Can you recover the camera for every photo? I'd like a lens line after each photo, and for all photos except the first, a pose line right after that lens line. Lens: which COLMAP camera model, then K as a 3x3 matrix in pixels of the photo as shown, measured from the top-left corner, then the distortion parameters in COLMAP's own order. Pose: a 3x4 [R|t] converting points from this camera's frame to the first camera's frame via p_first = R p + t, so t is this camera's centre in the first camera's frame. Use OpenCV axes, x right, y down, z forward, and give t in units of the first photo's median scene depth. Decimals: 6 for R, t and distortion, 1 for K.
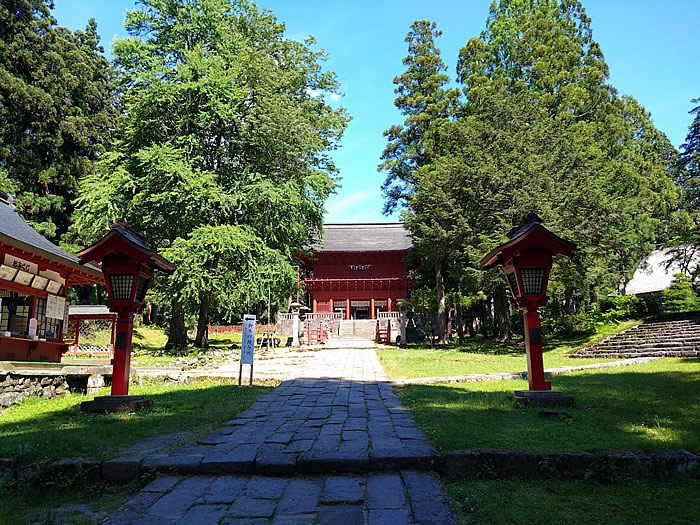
lens RADIAL K [[539.1, 0, 350.0], [0, 539.1, 262.5], [0, 0, 1]] dist [0.012478, 0.001955]
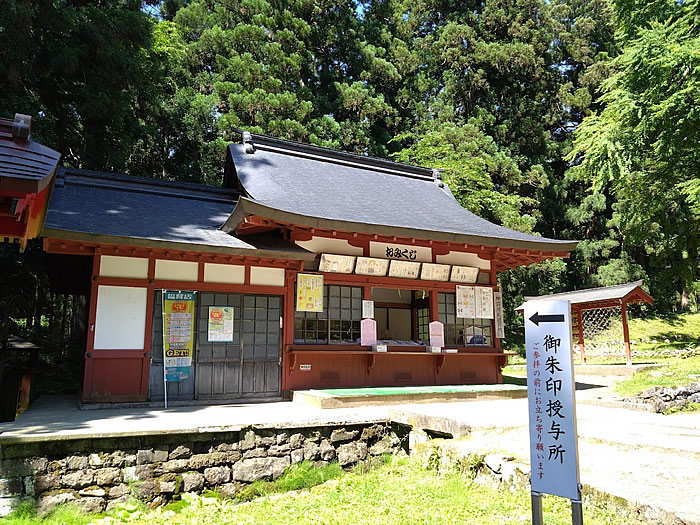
lens RADIAL K [[539.1, 0, 350.0], [0, 539.1, 262.5], [0, 0, 1]] dist [0.012478, 0.001955]
pose [[0.458696, -0.150521, -0.875752, 0.002833], [0.182879, 0.980442, -0.072727, 0.060032], [0.869571, -0.126797, 0.477252, 0.598777]]
